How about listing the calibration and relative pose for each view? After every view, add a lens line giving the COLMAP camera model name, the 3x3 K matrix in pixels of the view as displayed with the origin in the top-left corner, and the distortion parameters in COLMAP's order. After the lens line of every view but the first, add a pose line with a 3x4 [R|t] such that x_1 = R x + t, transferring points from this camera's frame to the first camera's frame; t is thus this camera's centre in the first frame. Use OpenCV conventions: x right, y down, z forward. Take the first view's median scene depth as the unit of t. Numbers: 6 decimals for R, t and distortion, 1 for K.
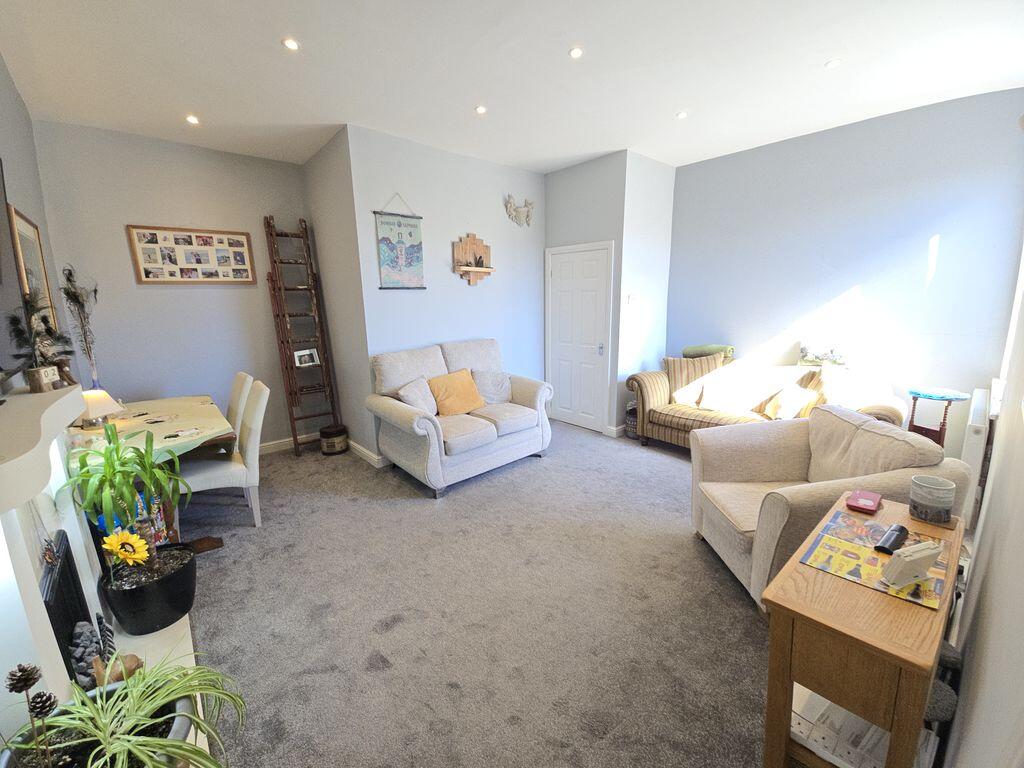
lens RADIAL K [[419.1, 0, 508.6], [0, 419.1, 385.0], [0, 0, 1]] dist [0.002193, -0.000403]
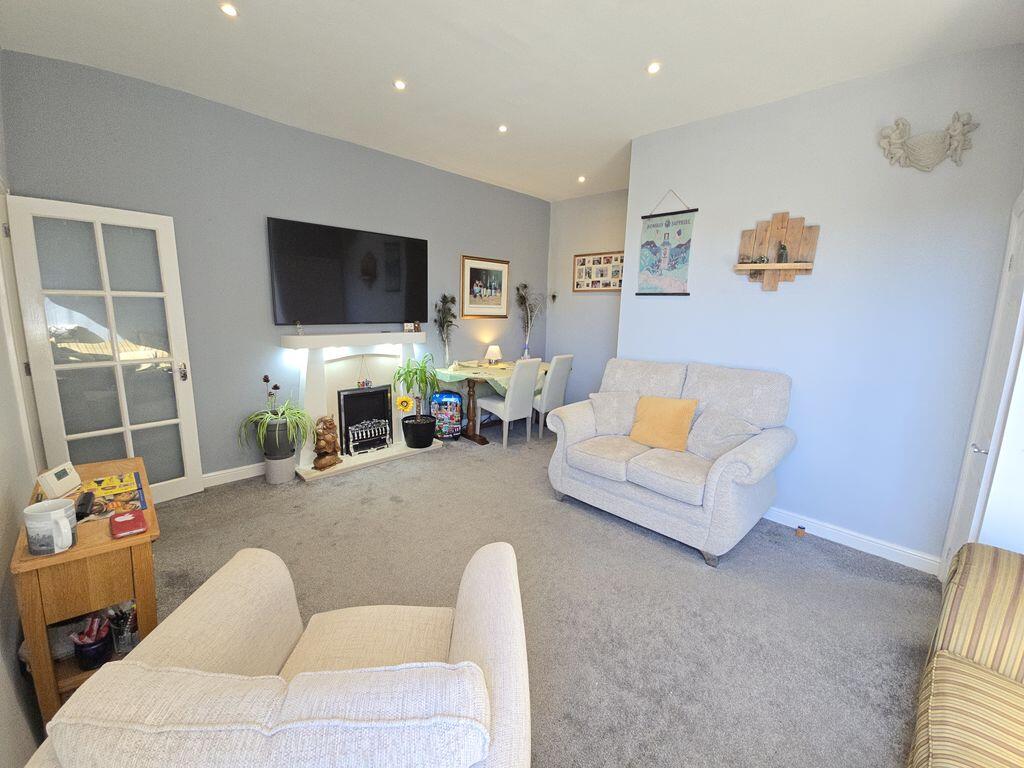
lens RADIAL K [[419.1, 0, 507.2], [0, 419.1, 381.6], [0, 0, 1]] dist [0.002193, -0.000403]
pose [[0.050015, 0.199765, -0.978566, 0.671613], [-0.236948, 0.954193, 0.182679, -0.139601], [0.970234, 0.222733, 0.095058, 0.645333]]
